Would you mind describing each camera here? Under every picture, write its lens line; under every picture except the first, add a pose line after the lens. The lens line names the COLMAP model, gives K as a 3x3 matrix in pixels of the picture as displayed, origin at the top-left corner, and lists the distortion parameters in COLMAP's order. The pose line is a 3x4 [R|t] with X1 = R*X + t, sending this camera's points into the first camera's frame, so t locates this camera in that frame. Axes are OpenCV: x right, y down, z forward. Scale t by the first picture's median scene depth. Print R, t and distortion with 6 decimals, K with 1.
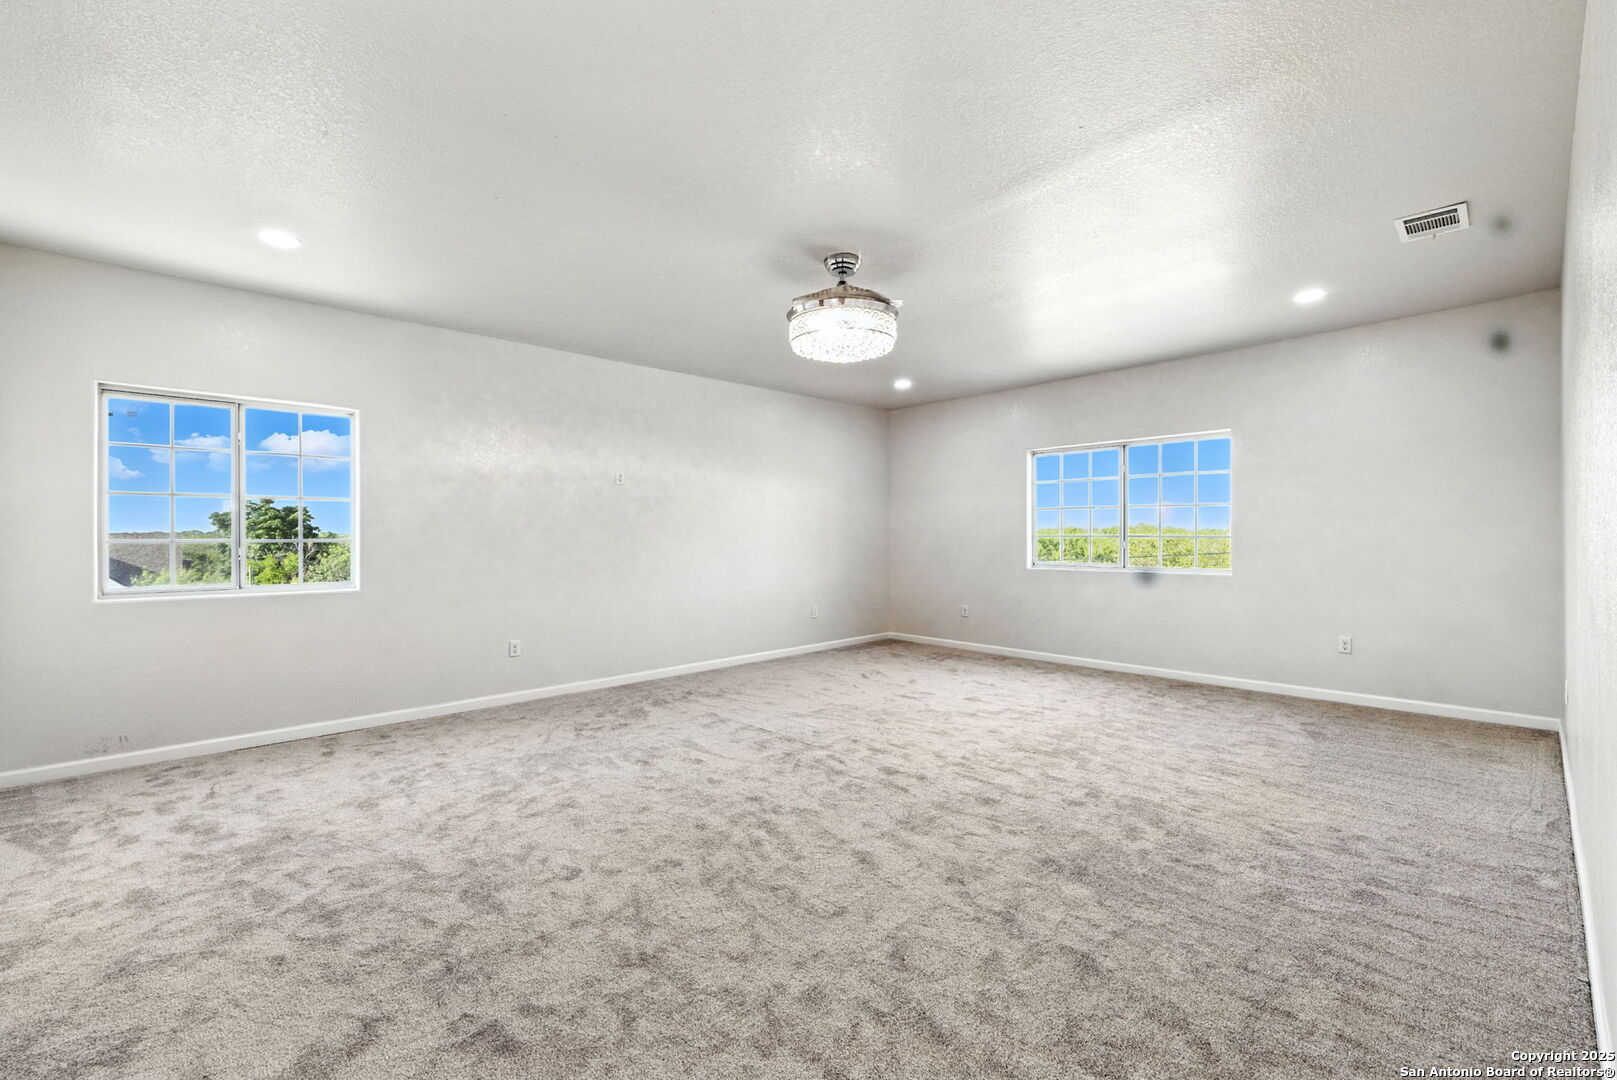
lens RADIAL K [[670.3, 0, 818.2], [0, 670.3, 534.6], [0, 0, 1]] dist [0.000960, -0.000084]
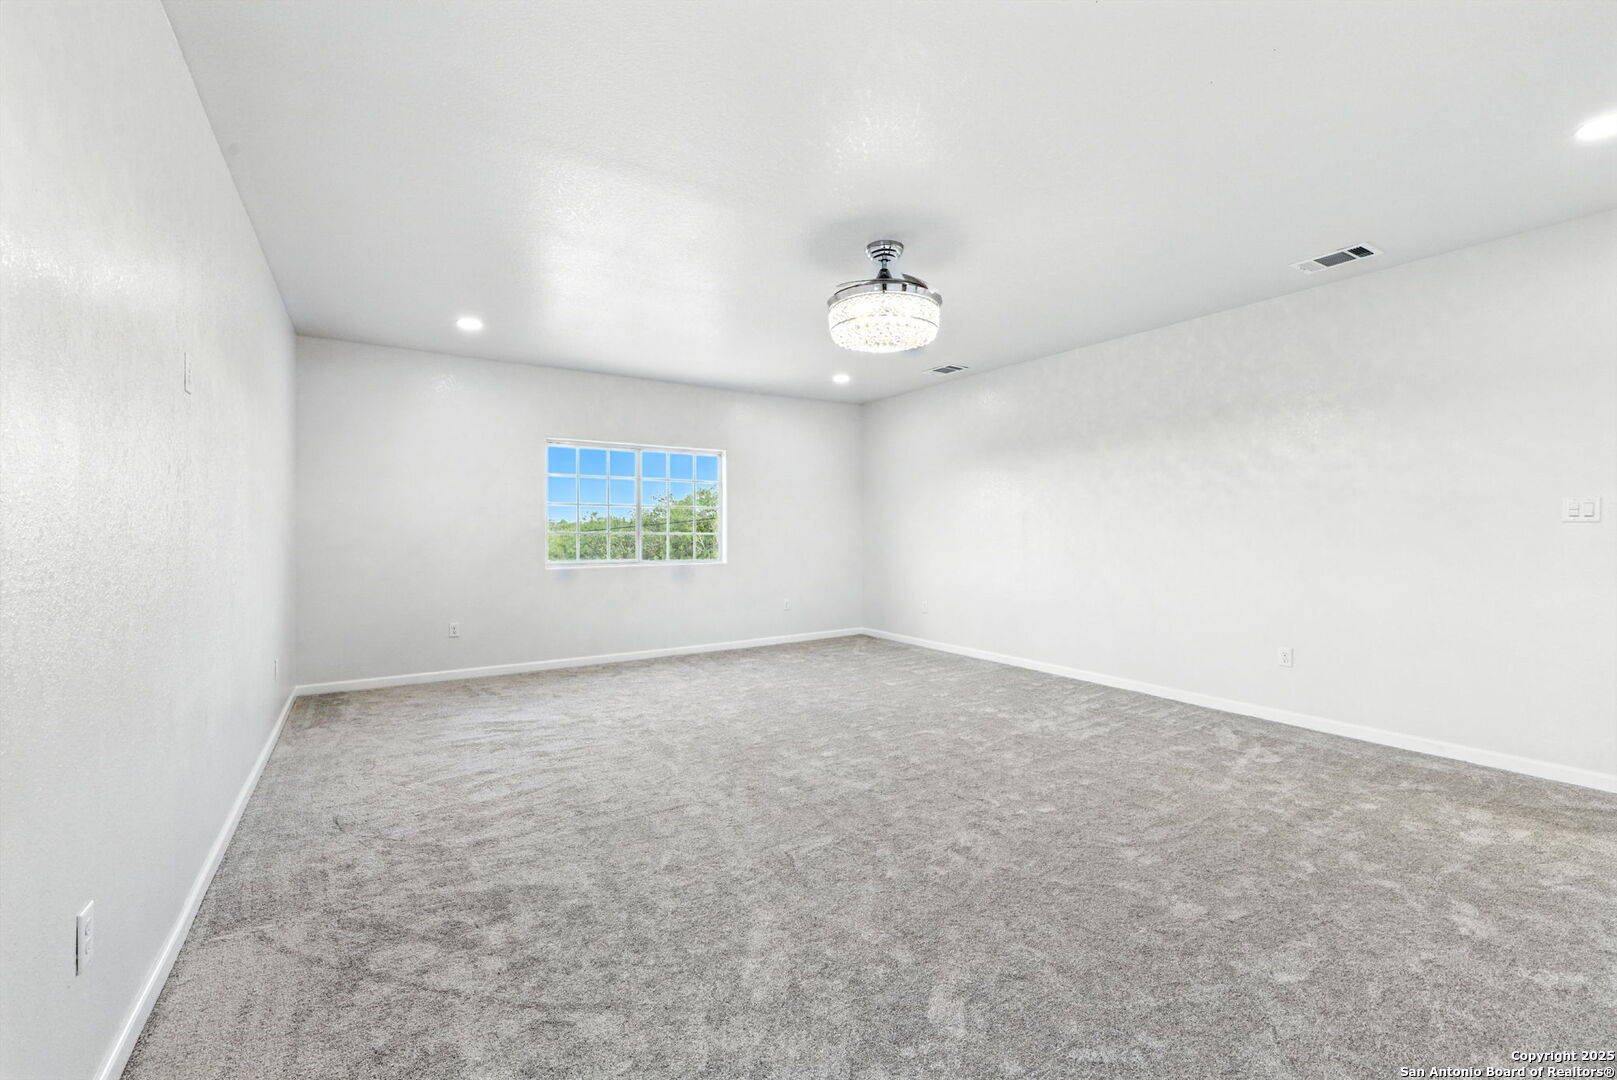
lens RADIAL K [[661.6, 0, 804.1], [0, 661.6, 521.5], [0, 0, 1]] dist [-0.001156, -0.000257]
pose [[0.200992, 0.019154, 0.979406, -0.775706], [0.004438, 0.999781, -0.020463, 0.008689], [-0.979583, 0.008459, 0.200863, 0.771684]]
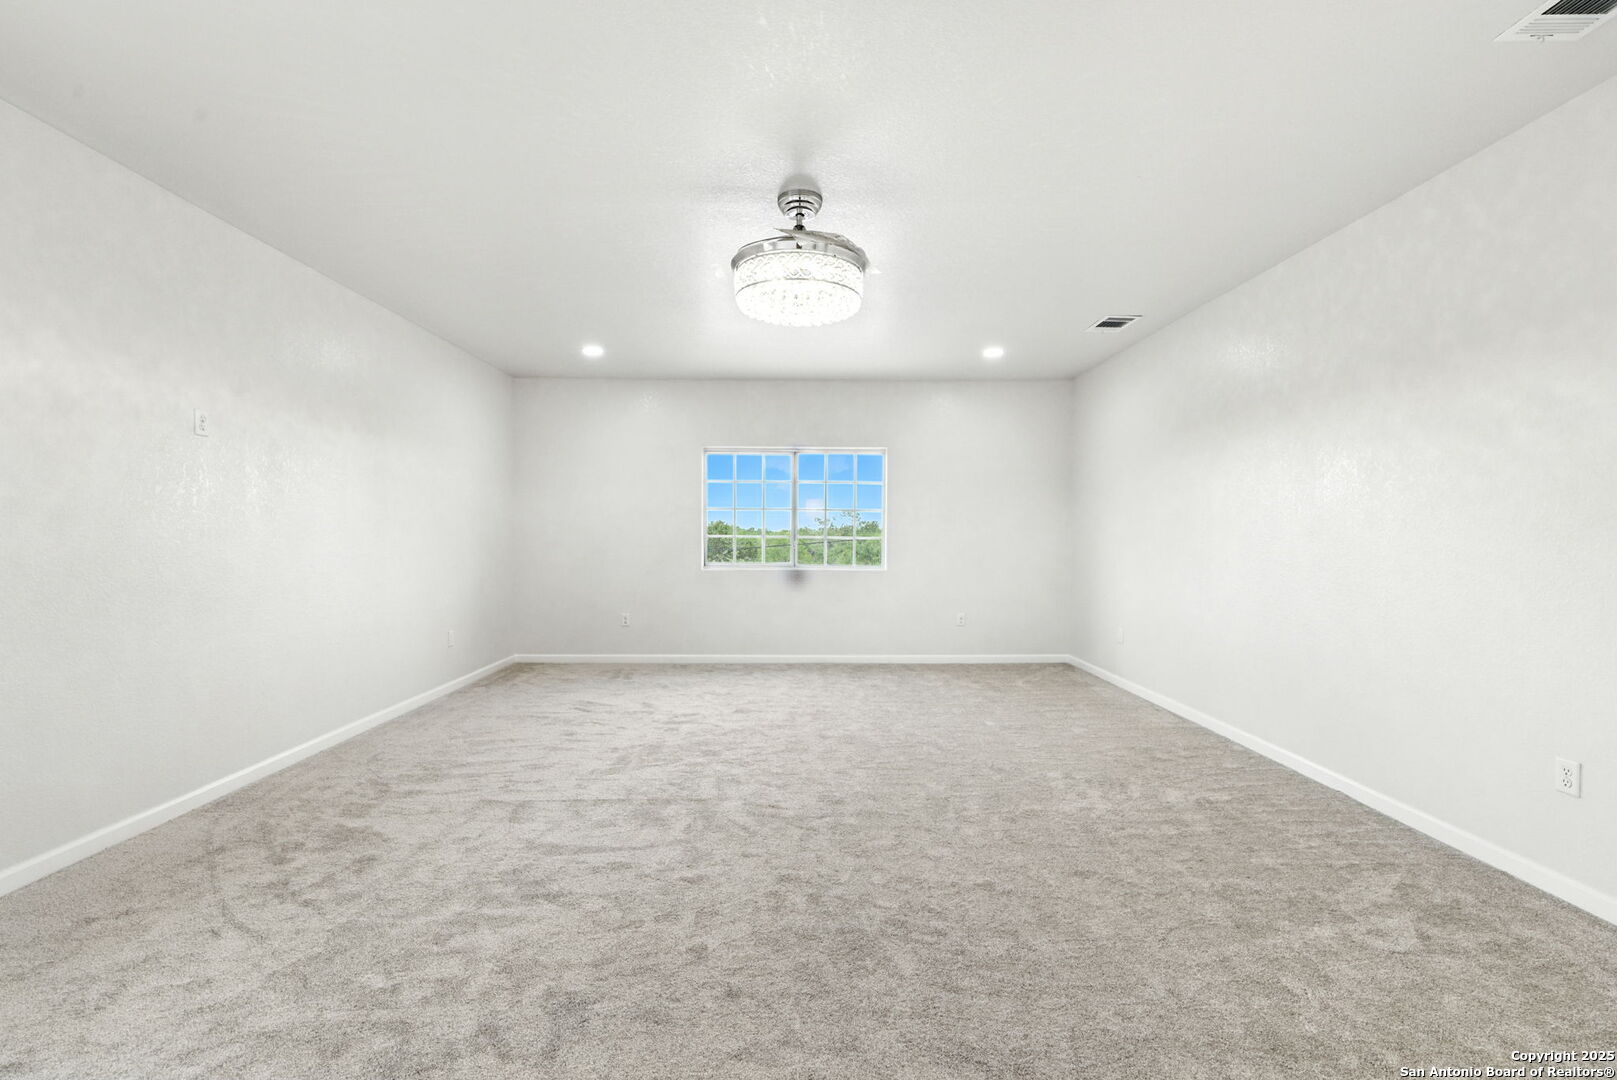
lens RADIAL K [[691.7, 0, 806.2], [0, 691.7, 540.6], [0, 0, 1]] dist [0.001299, -0.000048]
pose [[0.685774, 0.003522, 0.727806, -0.485822], [-0.006573, 0.999977, 0.001355, 0.009000], [-0.727785, -0.005714, 0.685782, 0.339168]]
